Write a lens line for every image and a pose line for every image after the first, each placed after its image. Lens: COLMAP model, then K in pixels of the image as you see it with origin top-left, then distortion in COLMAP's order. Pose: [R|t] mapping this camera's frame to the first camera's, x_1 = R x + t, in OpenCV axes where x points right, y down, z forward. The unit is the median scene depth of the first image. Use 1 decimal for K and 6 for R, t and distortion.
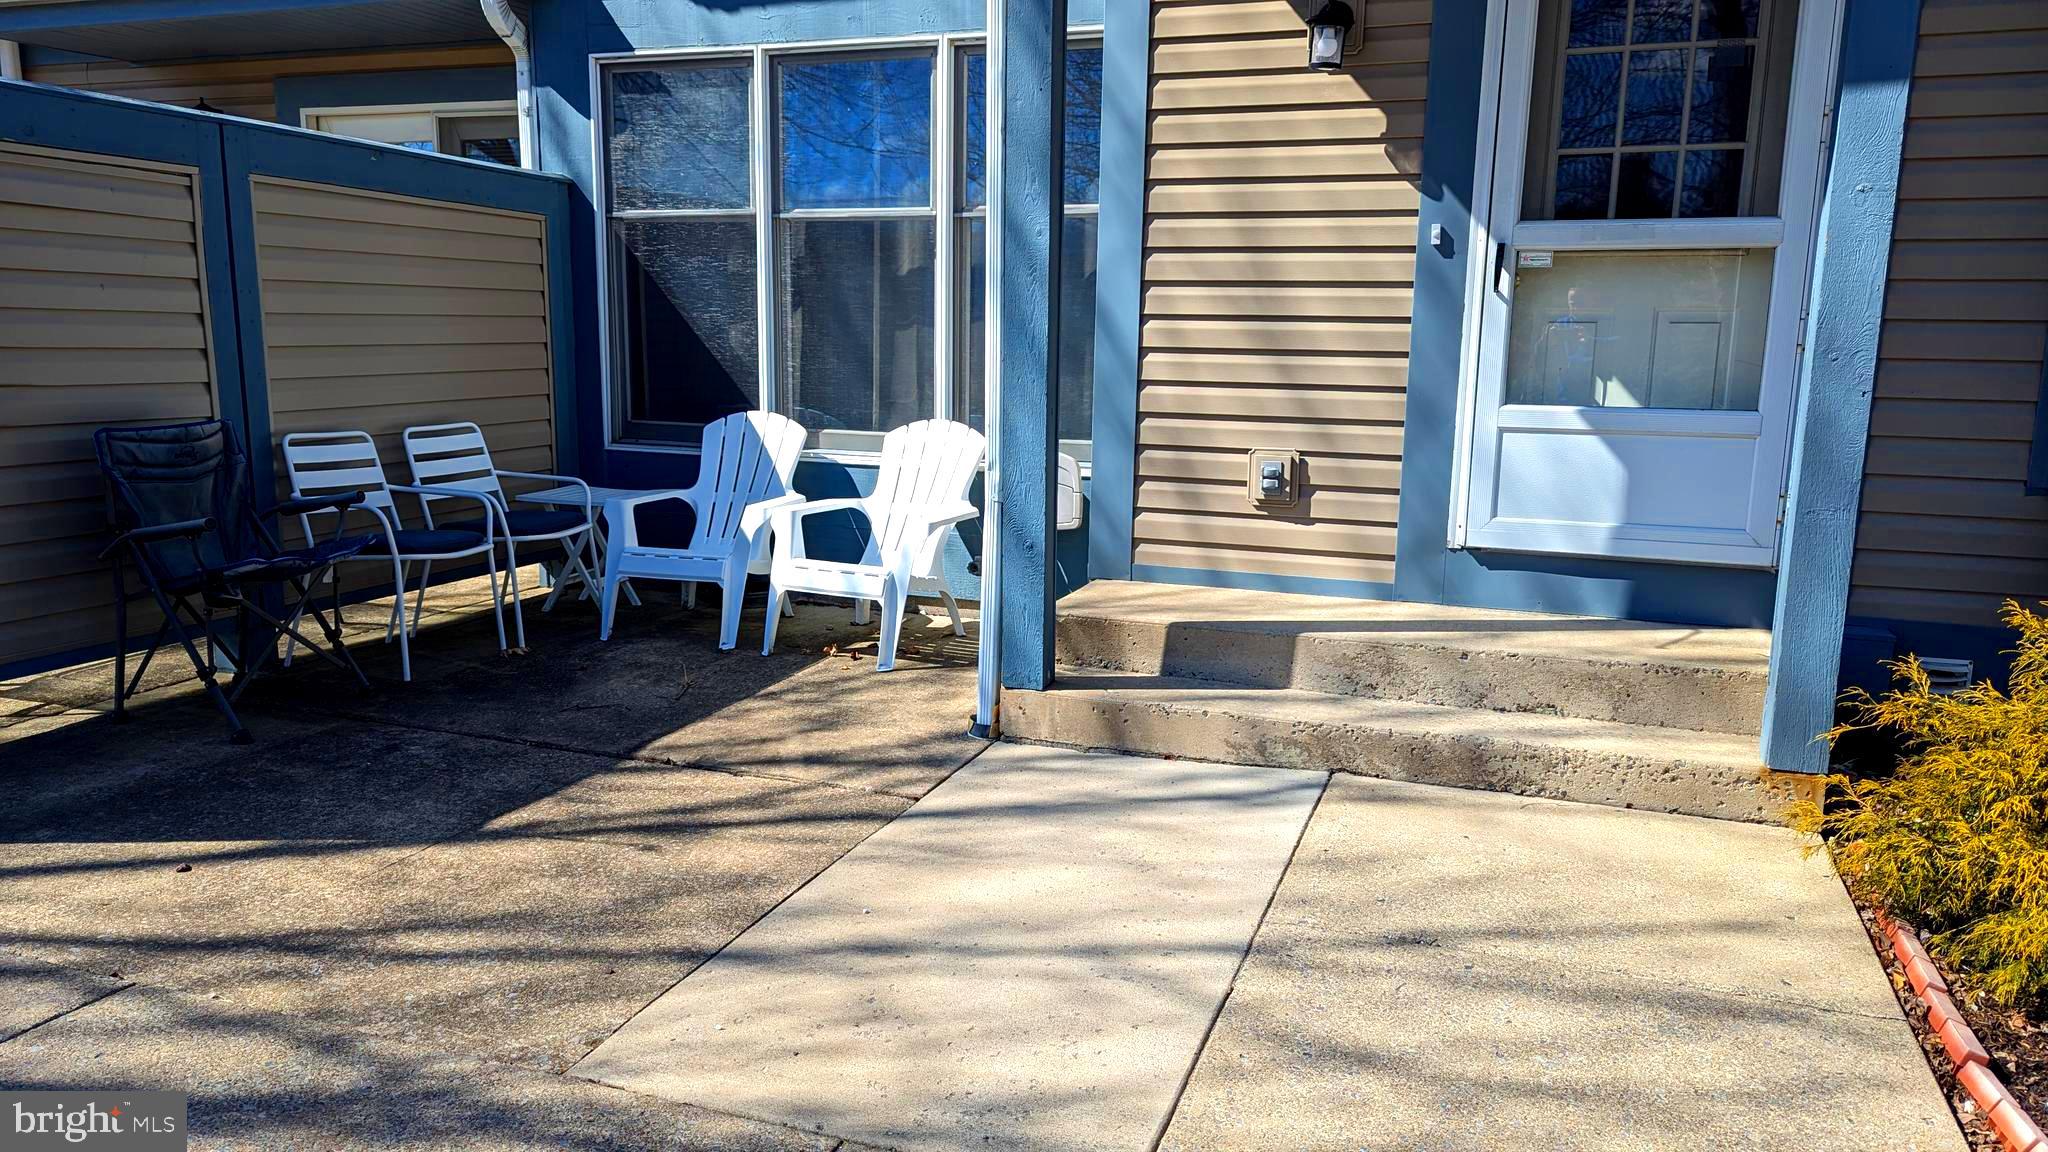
lens RADIAL K [[1467.7, 0, 1003.1], [0, 1467.7, 590.0], [0, 0, 1]] dist [0.073830, -0.045815]
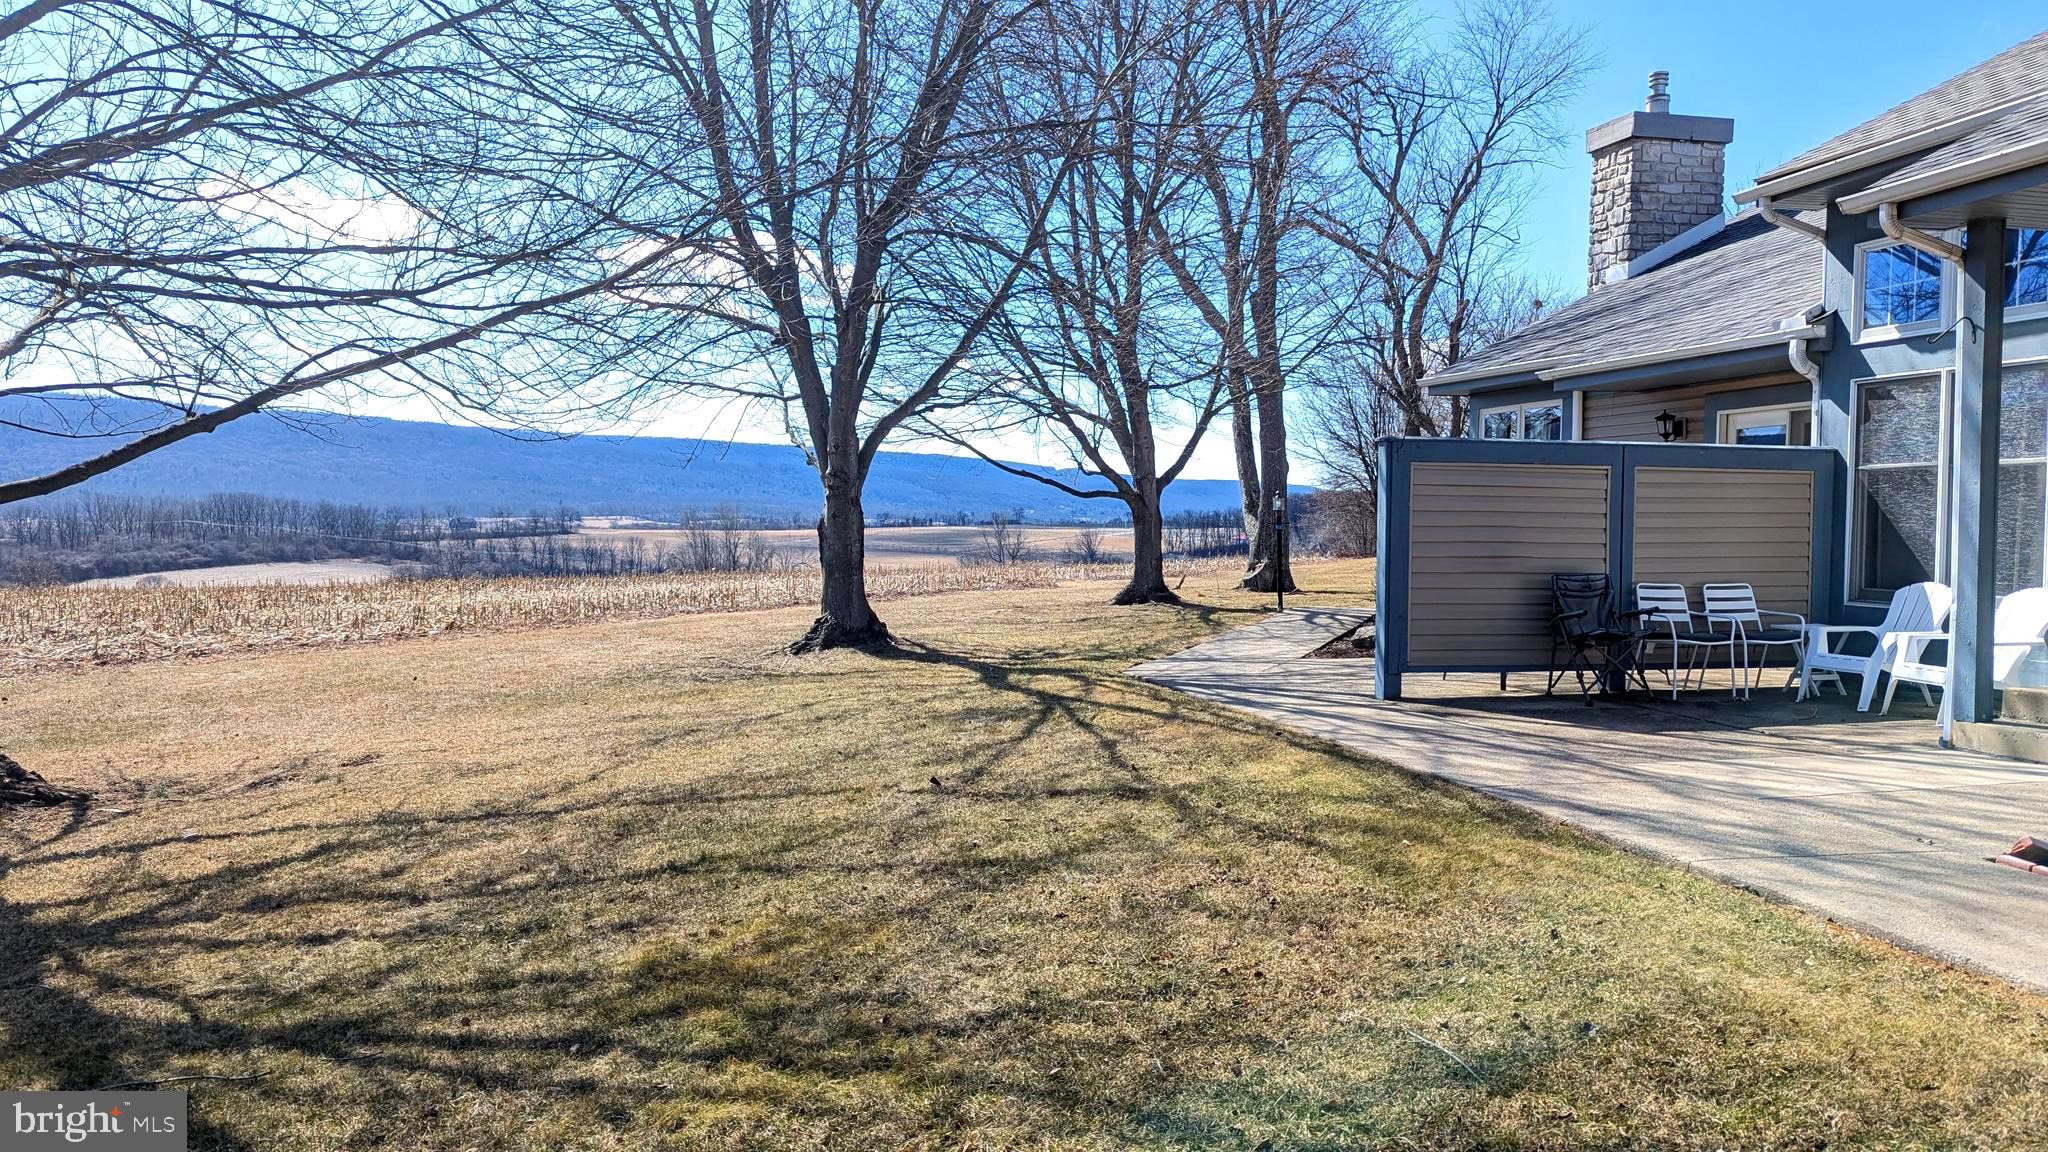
lens RADIAL K [[1467.7, 0, 1012.8], [0, 1467.7, 570.5], [0, 0, 1]] dist [0.073830, -0.045815]
pose [[0.559429, 0.018275, -0.828677, 0.693106], [-0.145627, 0.986373, -0.076558, 0.152228], [0.815985, 0.163506, 0.554467, -0.812048]]
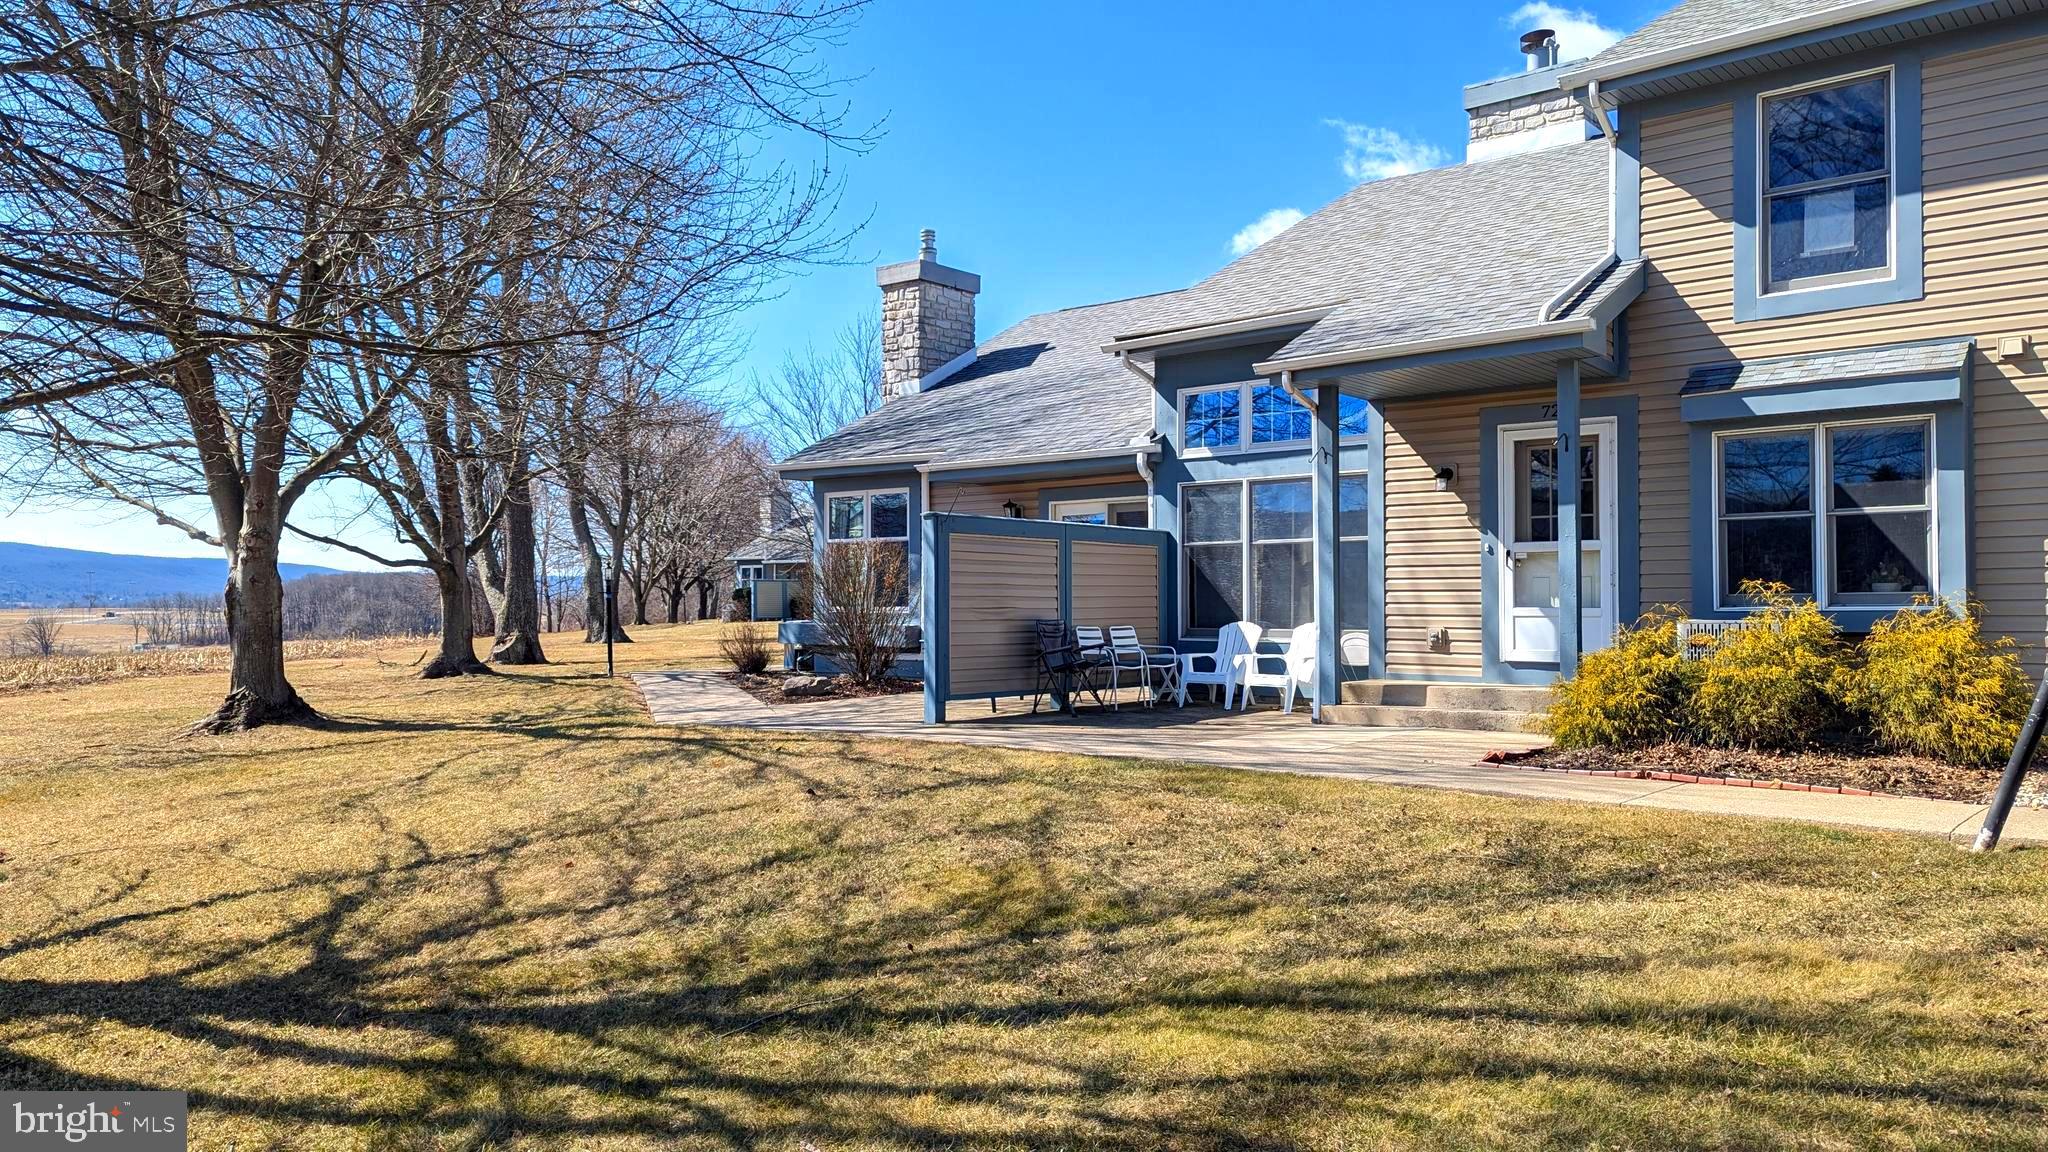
lens RADIAL K [[1467.7, 0, 1014.9], [0, 1467.7, 593.9], [0, 0, 1]] dist [0.073830, -0.045815]
pose [[0.945536, -0.018453, -0.324993, 0.289328], [-0.042344, 0.982936, -0.179007, 0.306004], [0.322751, 0.183019, 0.928620, -1.486782]]
